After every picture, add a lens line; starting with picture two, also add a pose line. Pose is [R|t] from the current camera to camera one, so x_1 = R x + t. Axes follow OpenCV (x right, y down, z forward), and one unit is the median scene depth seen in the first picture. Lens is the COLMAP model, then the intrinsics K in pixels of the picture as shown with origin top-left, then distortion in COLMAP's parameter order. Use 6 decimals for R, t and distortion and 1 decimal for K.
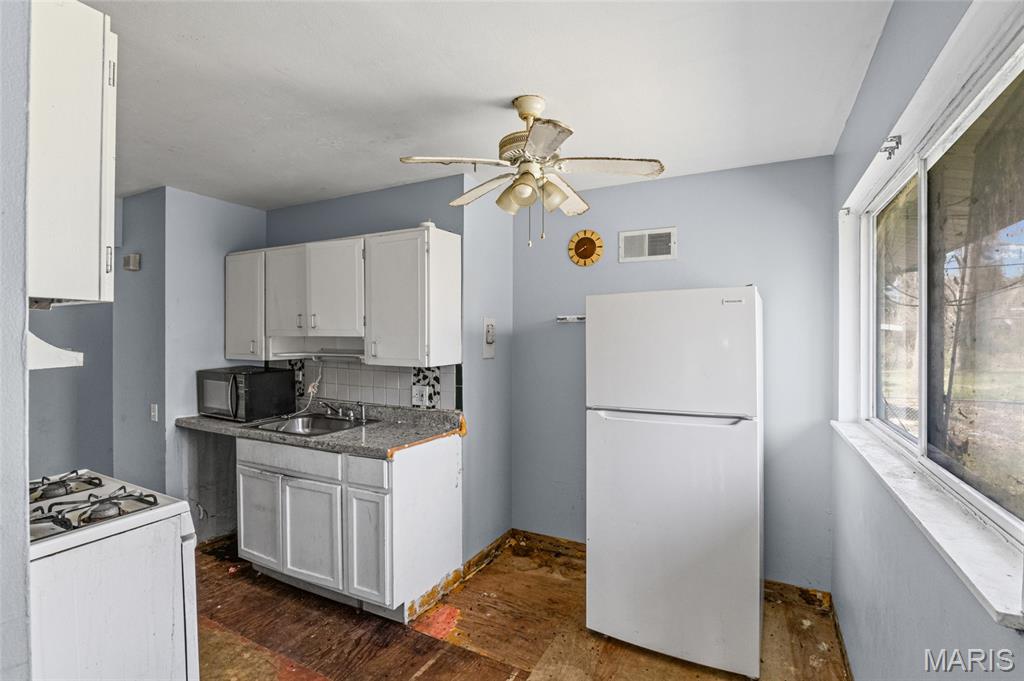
lens RADIAL K [[482.8, 0, 518.1], [0, 482.8, 335.8], [0, 0, 1]] dist [-0.017559, 0.001889]
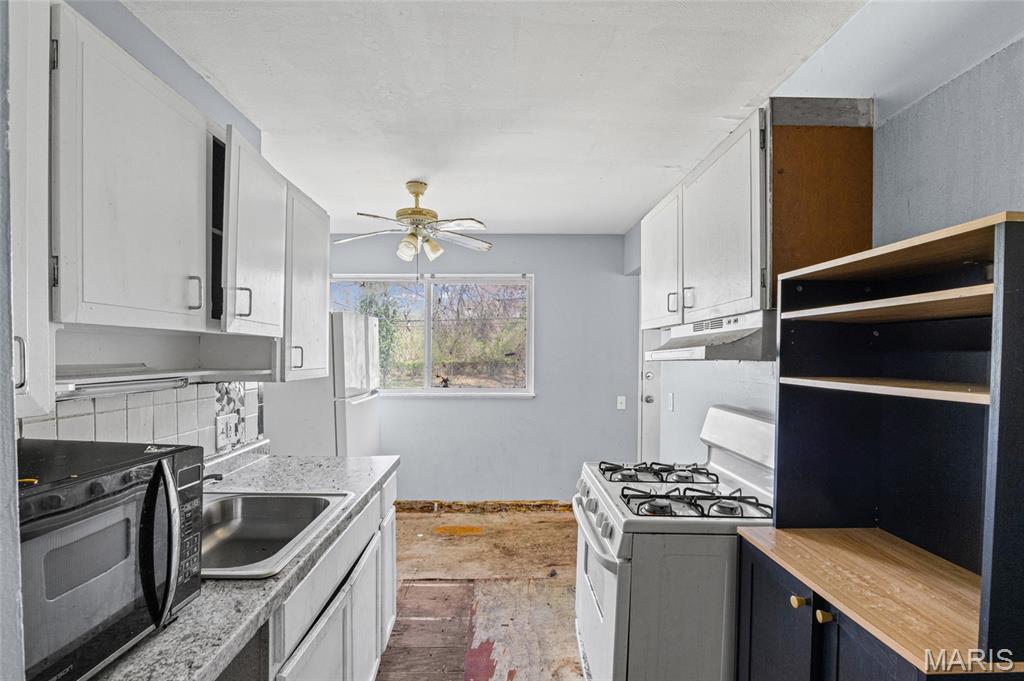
lens RADIAL K [[482.8, 0, 511.2], [0, 482.8, 348.9], [0, 0, 1]] dist [-0.017559, 0.001889]
pose [[-0.476372, -0.014397, 0.879126, -0.956764], [-0.010238, 0.999889, 0.010828, 0.004155], [-0.879184, -0.003842, -0.476467, 0.980914]]
